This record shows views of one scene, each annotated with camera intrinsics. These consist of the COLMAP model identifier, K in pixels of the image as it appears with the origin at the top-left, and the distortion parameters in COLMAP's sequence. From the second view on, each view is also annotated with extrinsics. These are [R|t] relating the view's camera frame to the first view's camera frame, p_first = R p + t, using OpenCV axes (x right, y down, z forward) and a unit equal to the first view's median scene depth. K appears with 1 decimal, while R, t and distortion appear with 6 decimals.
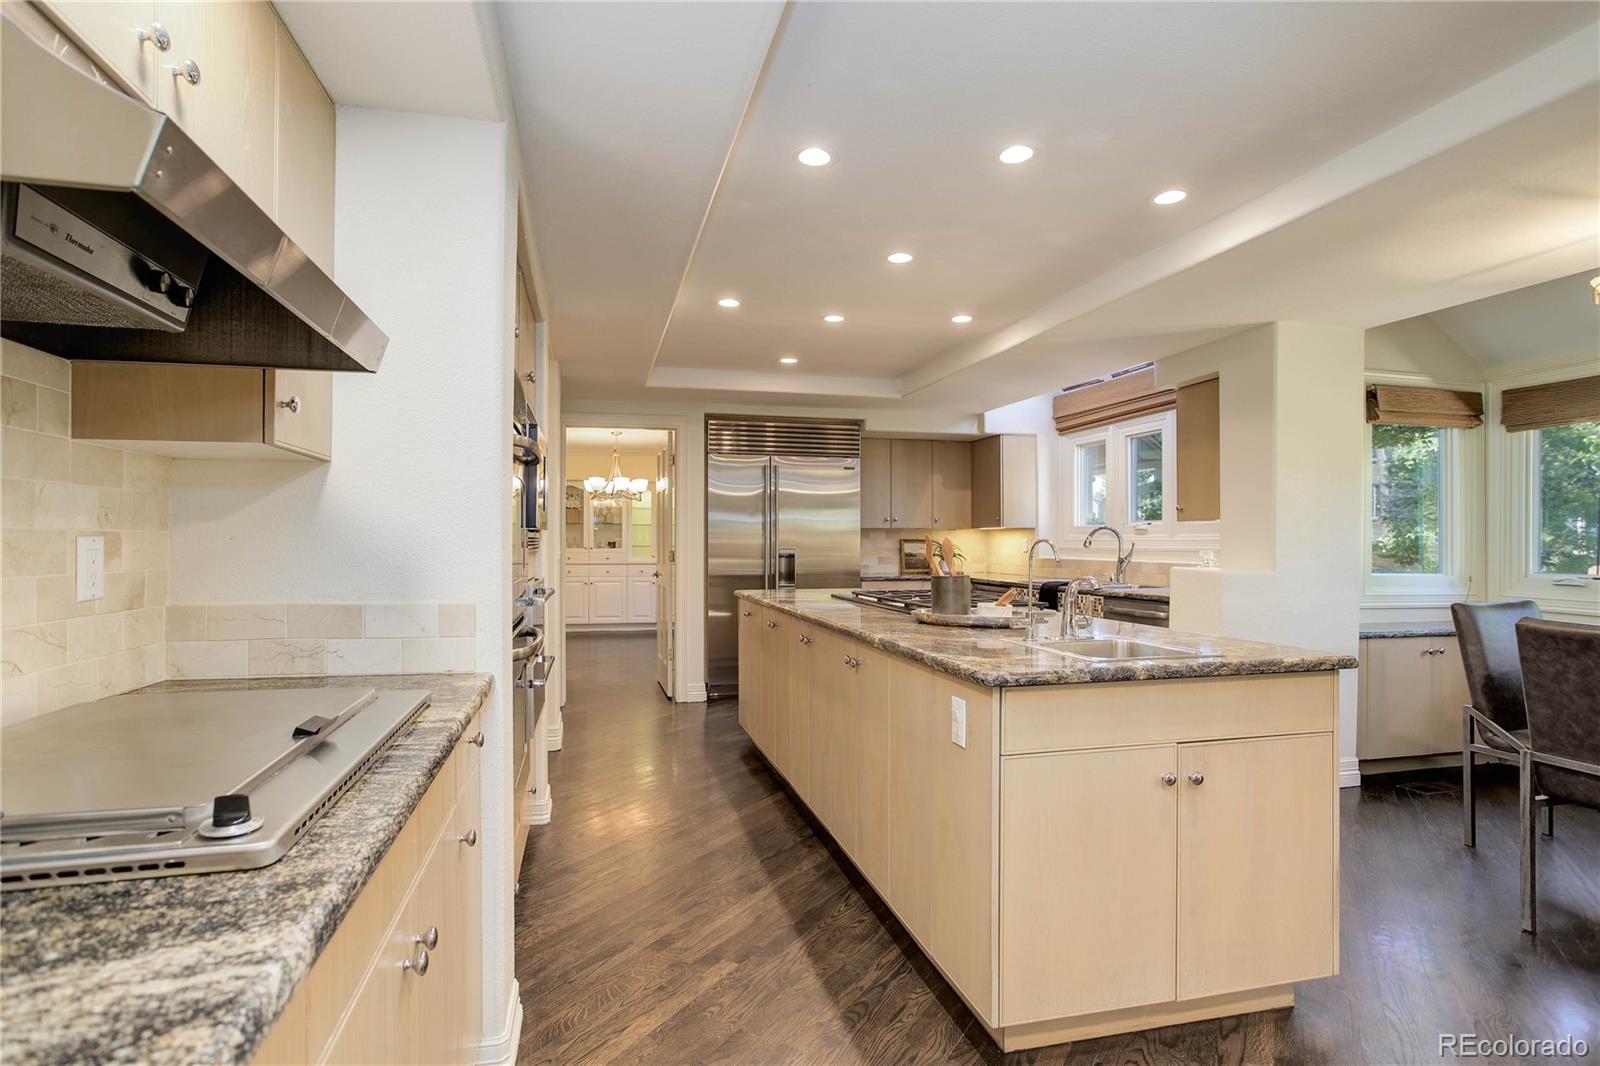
lens RADIAL K [[777.4, 0, 791.8], [0, 777.4, 527.4], [0, 0, 1]] dist [-0.054517, 0.034014]
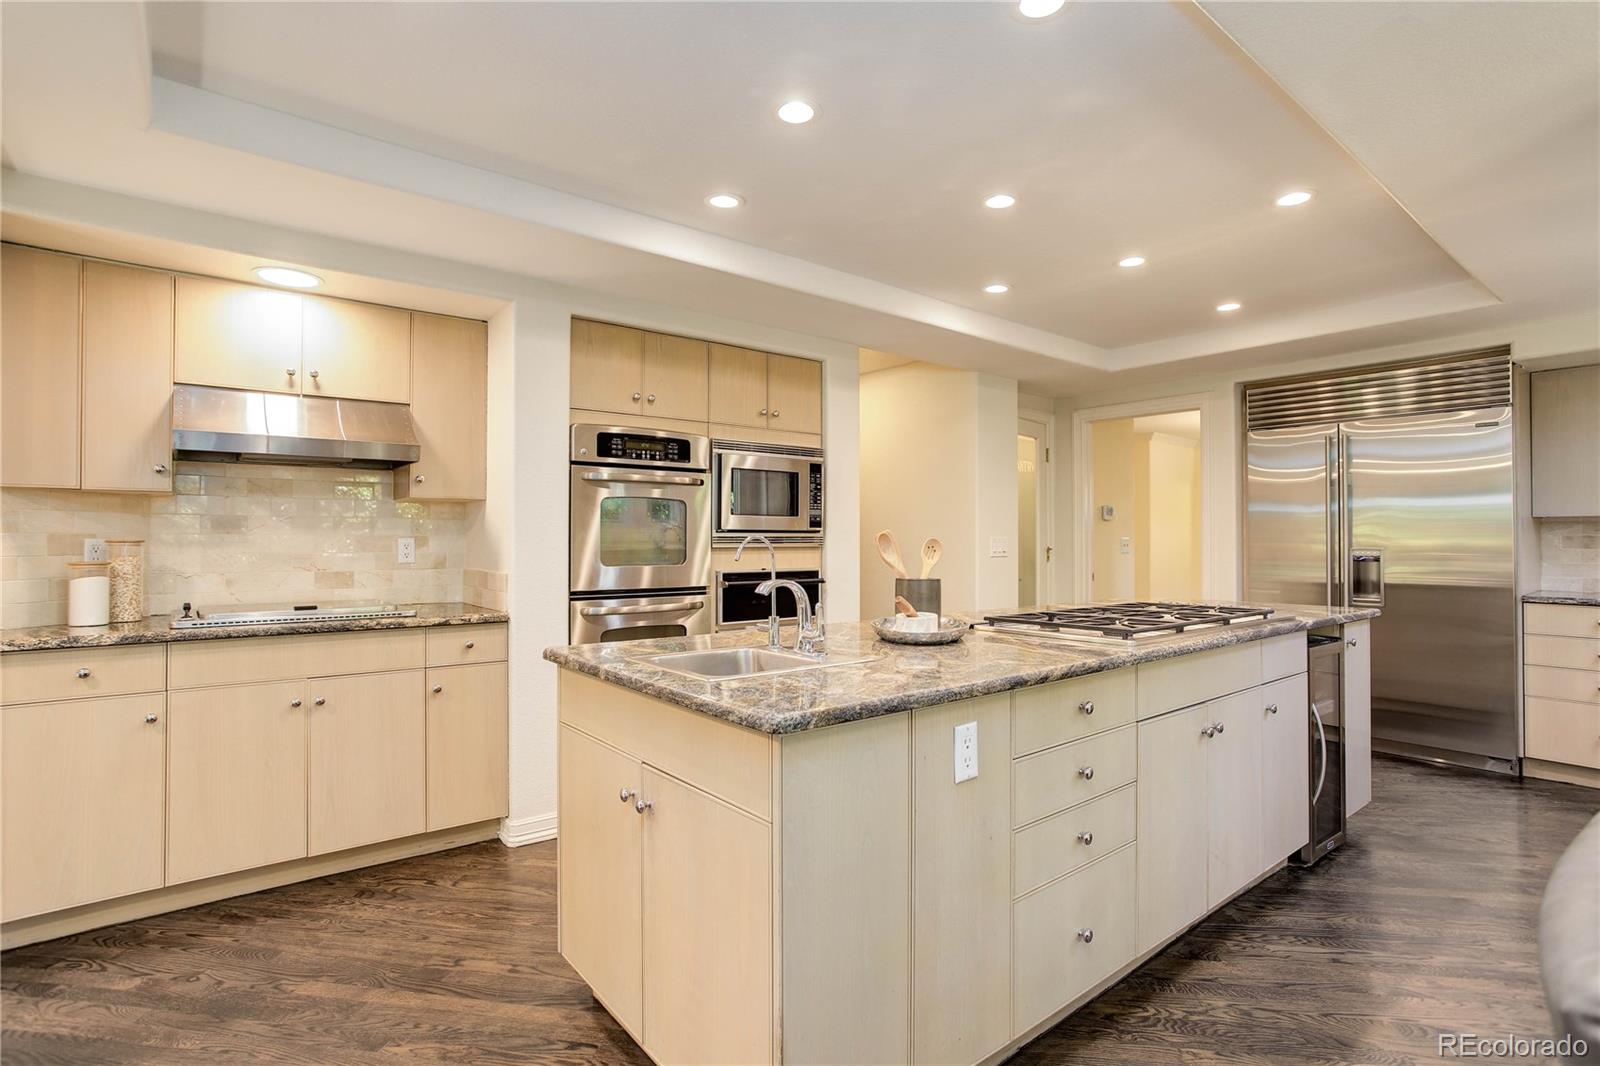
lens RADIAL K [[777.4, 0, 791.8], [0, 777.4, 527.4], [0, 0, 1]] dist [-0.054517, 0.034014]
pose [[0.430207, -0.016553, -0.902578, 0.491676], [0.017009, 0.999803, -0.010229, 0.006232], [0.902570, -0.010951, 0.430404, 0.269074]]
